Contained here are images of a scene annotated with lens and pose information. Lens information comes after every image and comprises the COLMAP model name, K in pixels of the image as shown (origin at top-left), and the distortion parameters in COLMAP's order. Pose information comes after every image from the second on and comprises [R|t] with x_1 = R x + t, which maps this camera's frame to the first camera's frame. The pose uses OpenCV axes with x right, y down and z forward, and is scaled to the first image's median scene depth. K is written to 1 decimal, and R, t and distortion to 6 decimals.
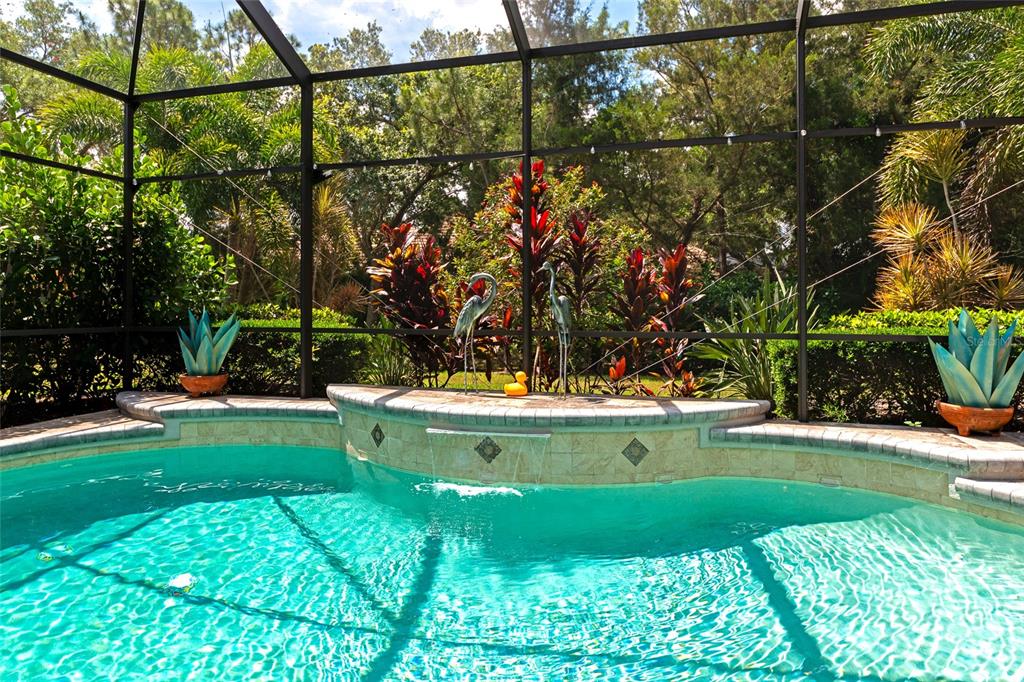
lens RADIAL K [[688.0, 0, 503.2], [0, 688.0, 289.5], [0, 0, 1]] dist [-0.000725, -0.005556]
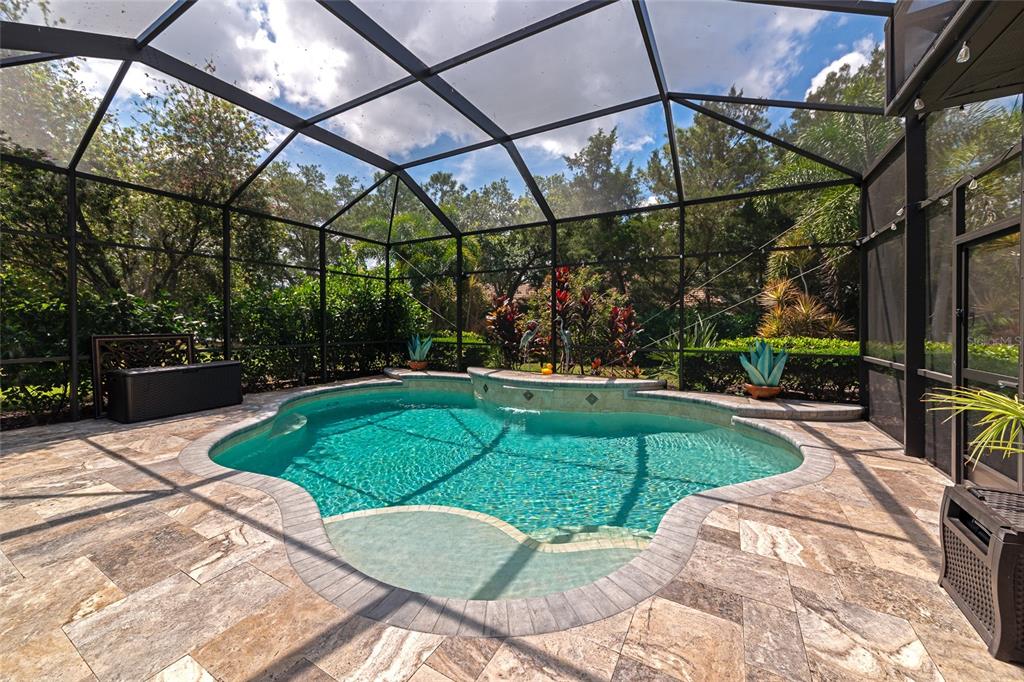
lens RADIAL K [[375.4, 0, 513.7], [0, 375.4, 337.7], [0, 0, 1]] dist [0.000074, 0.000006]
pose [[0.986310, 0.015552, -0.164167, 0.106427], [-0.006960, 0.998582, 0.052782, -0.029487], [0.164755, -0.050917, 0.985019, -0.227428]]
